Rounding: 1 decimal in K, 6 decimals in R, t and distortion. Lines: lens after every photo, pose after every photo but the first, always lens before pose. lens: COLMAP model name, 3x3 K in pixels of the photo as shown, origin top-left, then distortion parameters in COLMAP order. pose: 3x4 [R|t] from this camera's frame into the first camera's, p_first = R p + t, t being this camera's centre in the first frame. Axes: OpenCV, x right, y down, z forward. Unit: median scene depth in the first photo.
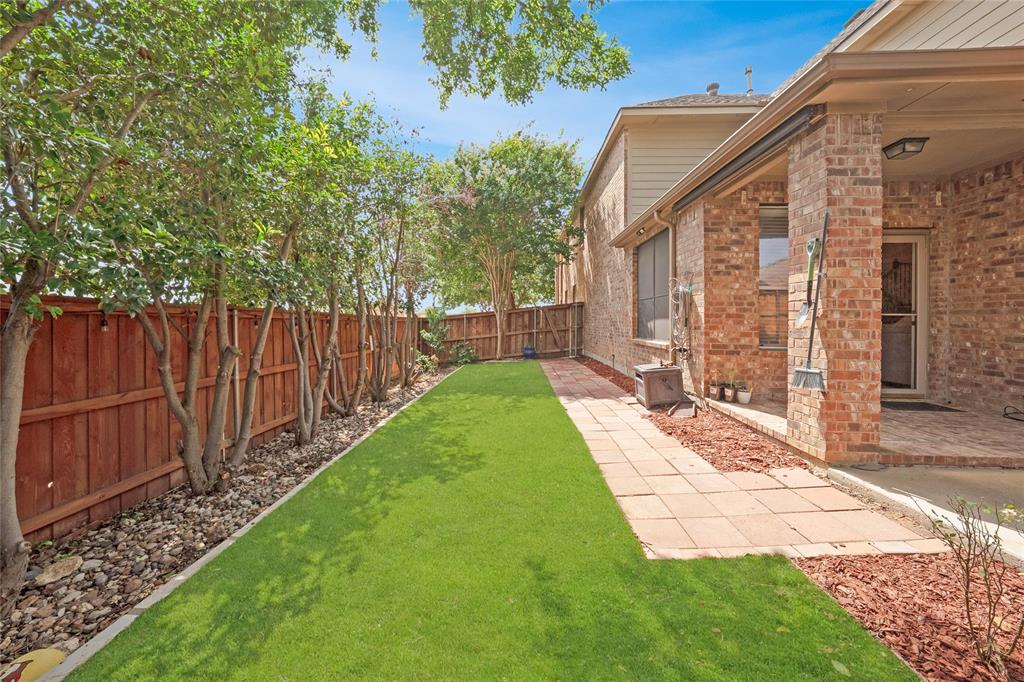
lens RADIAL K [[356.1, 0, 509.5], [0, 356.1, 324.4], [0, 0, 1]] dist [-0.002422, 0.000771]
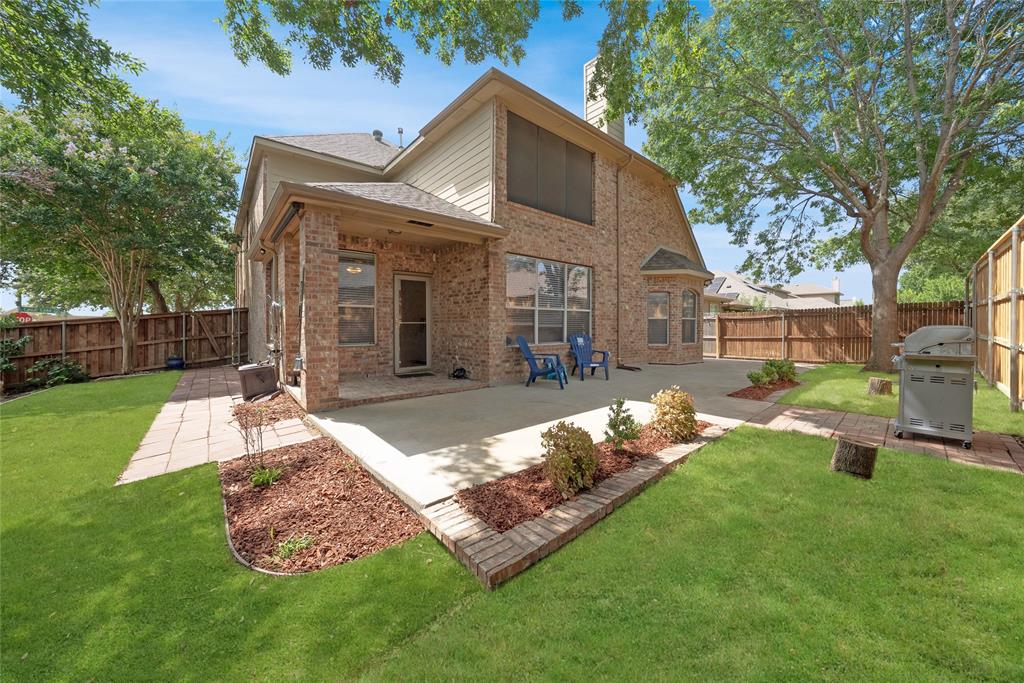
lens RADIAL K [[356.1, 0, 509.0], [0, 356.1, 326.8], [0, 0, 1]] dist [-0.002422, 0.000771]
pose [[0.766717, -0.015541, 0.641797, 0.402444], [0.015728, 0.999862, 0.005422, -0.012839], [-0.641792, 0.005937, 0.766856, -0.714700]]
